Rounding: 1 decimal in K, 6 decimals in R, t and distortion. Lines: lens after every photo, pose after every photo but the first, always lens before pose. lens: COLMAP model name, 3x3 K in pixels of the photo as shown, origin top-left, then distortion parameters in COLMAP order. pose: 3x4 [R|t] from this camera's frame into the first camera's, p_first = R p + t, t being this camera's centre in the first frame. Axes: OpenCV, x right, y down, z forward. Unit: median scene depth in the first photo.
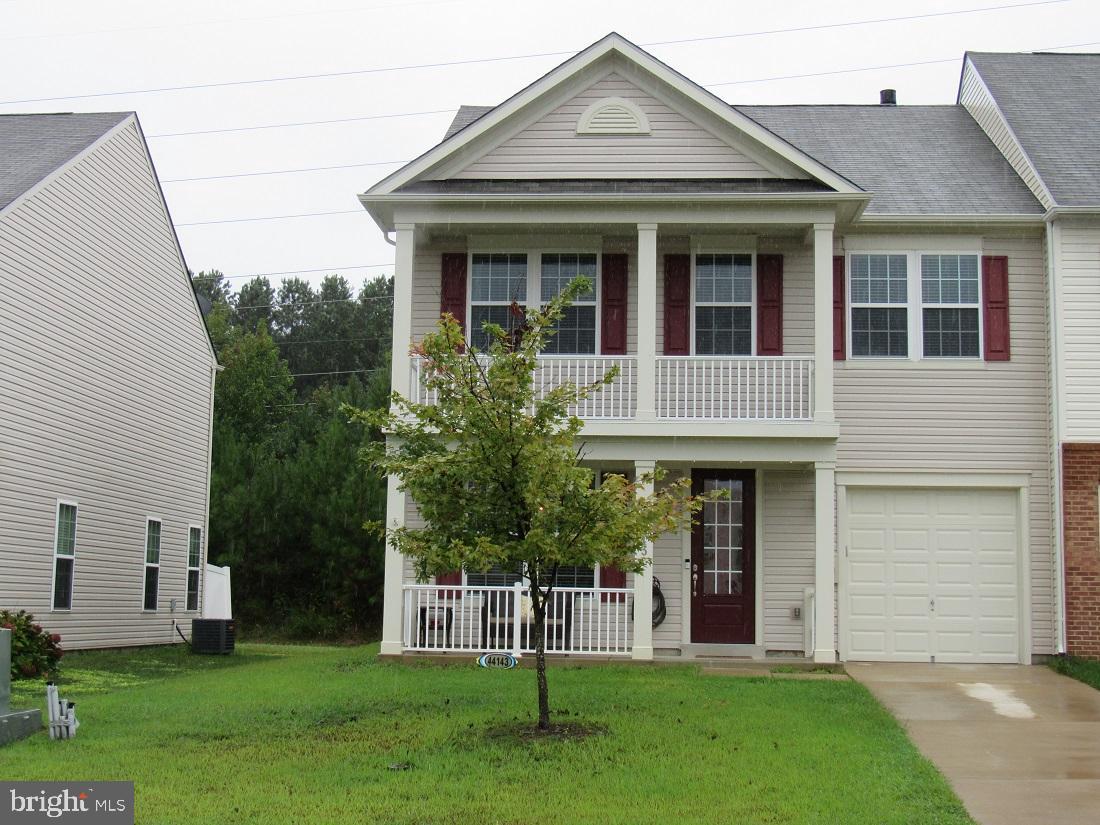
lens RADIAL K [[1639.8, 0, 569.4], [0, 1639.8, 414.7], [0, 0, 1]] dist [-0.011753, 0.071832]
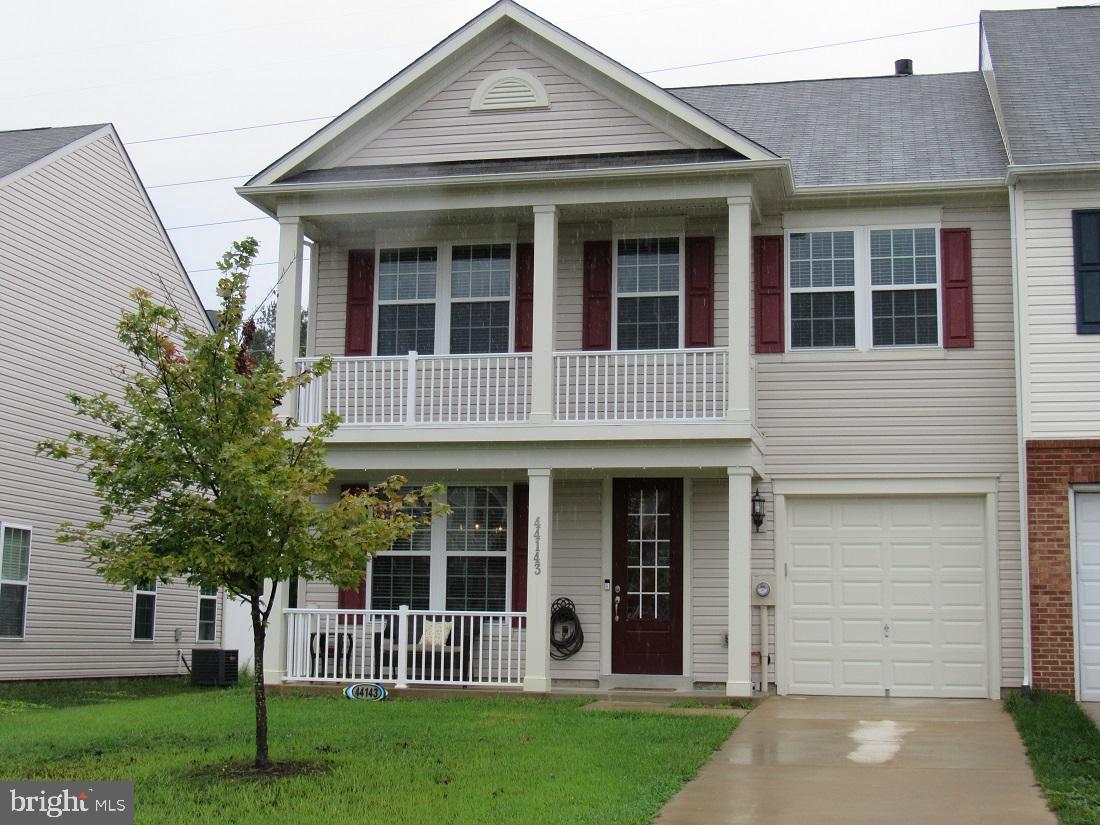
lens RADIAL K [[1639.8, 0, 569.4], [0, 1639.8, 414.7], [0, 0, 1]] dist [-0.011753, 0.071832]
pose [[0.987576, -0.022091, -0.155584, 0.195809], [0.018625, 0.999546, -0.023697, 0.019440], [0.156037, 0.020504, 0.987538, 0.113418]]
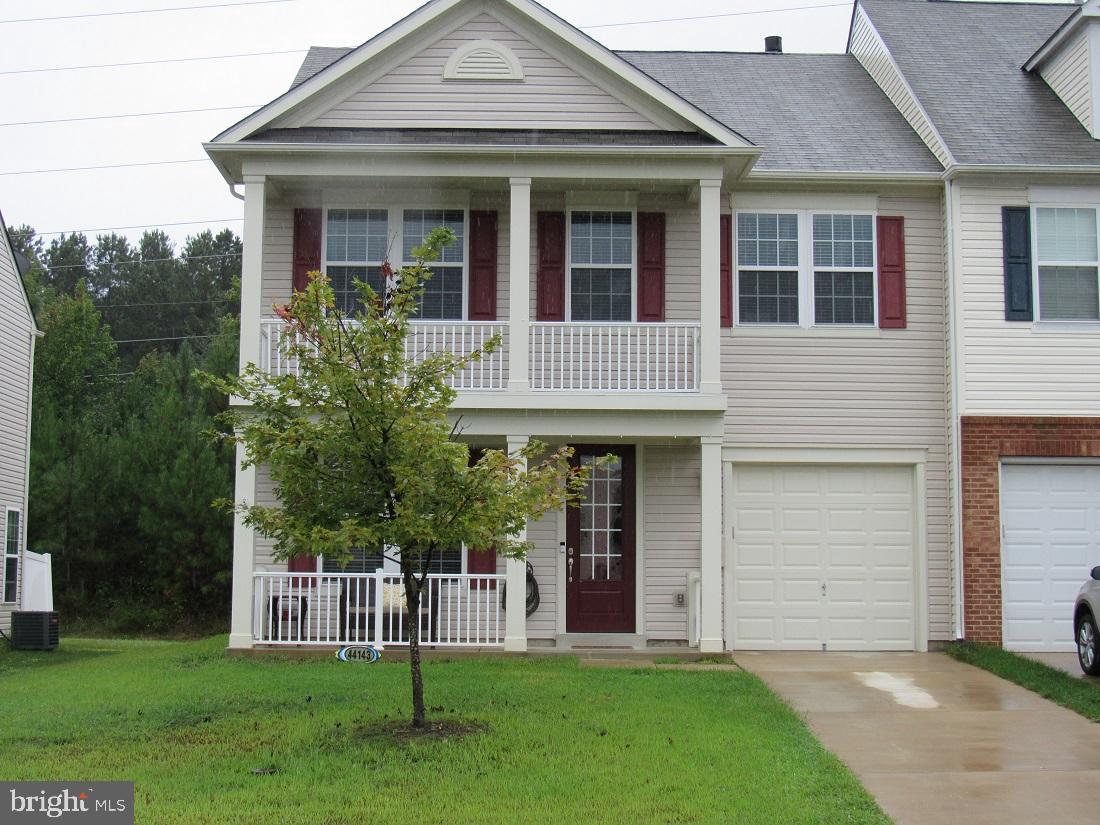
lens RADIAL K [[1783.1, 0, 550.0], [0, 1783.1, 412.5], [0, 0, 1]] dist [-0.026834, 0.004940]
pose [[0.996965, -0.000643, 0.077846, -0.013705], [-0.000524, 0.999888, 0.014967, -0.000003], [-0.077847, -0.014963, 0.996853, 0.000139]]
